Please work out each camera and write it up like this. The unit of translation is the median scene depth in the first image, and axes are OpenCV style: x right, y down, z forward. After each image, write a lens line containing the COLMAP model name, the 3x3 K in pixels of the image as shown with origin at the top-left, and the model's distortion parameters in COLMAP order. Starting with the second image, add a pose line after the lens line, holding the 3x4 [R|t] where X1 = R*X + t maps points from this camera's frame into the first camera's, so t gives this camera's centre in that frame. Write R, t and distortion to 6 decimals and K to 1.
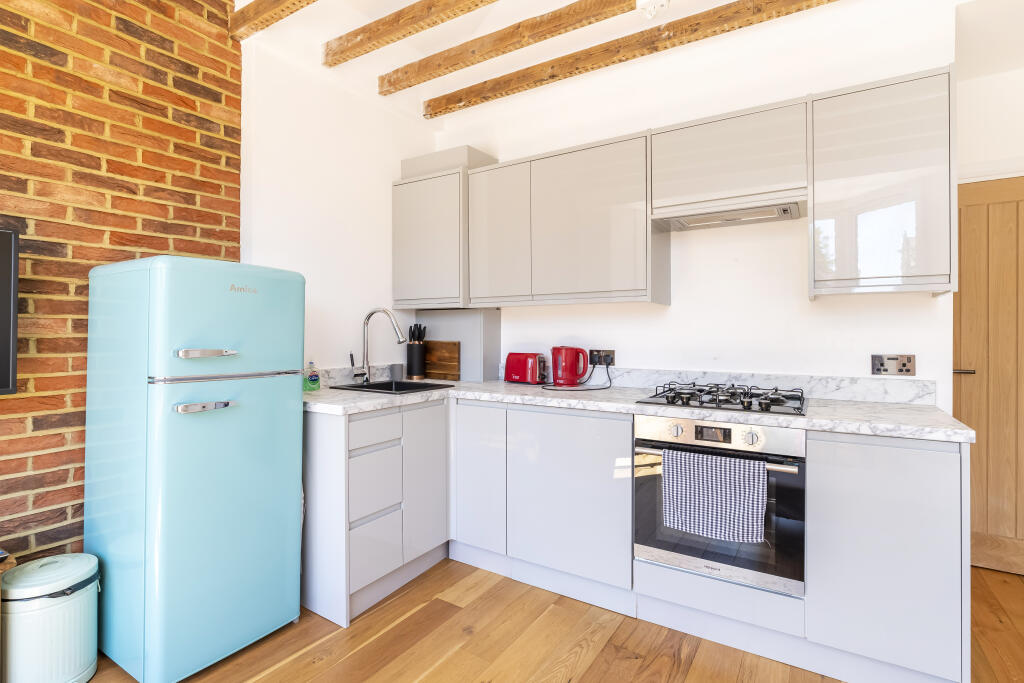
lens RADIAL K [[490.4, 0, 499.2], [0, 490.4, 322.1], [0, 0, 1]] dist [-0.004337, 0.000390]
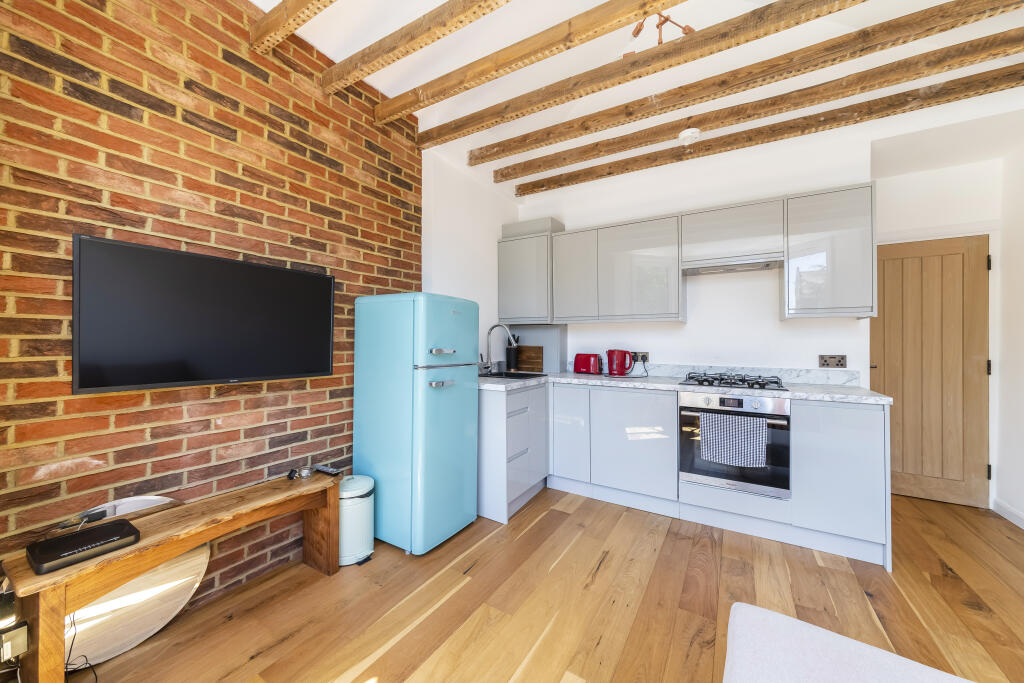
lens RADIAL K [[373.6, 0, 508.5], [0, 373.6, 331.4], [0, 0, 1]] dist [-0.000288, -0.000133]
pose [[0.999341, 0.005578, 0.035868, -0.325312], [-0.005335, 0.999962, -0.006868, 0.003346], [-0.035905, 0.006672, 0.999333, -0.203684]]
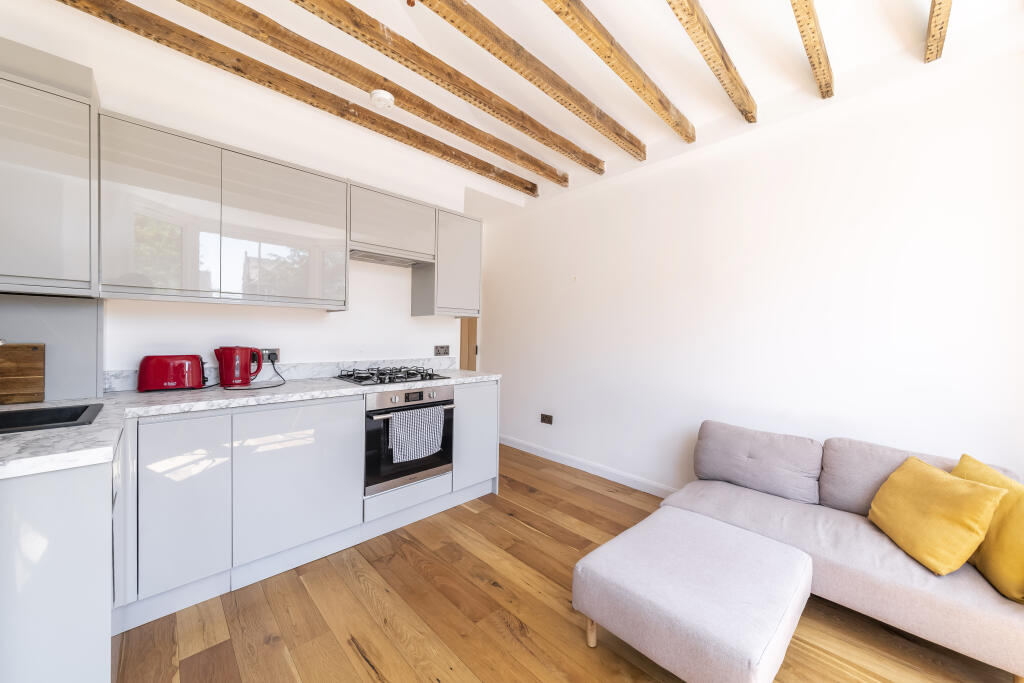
lens RADIAL K [[365.4, 0, 535.2], [0, 365.4, 334.0], [0, 0, 1]] dist [-0.000342, -0.000049]
pose [[0.206511, 0.004850, 0.978432, -0.621968], [-0.033314, 0.999443, 0.002077, 0.003388], [-0.977877, -0.033024, 0.206557, 0.333396]]
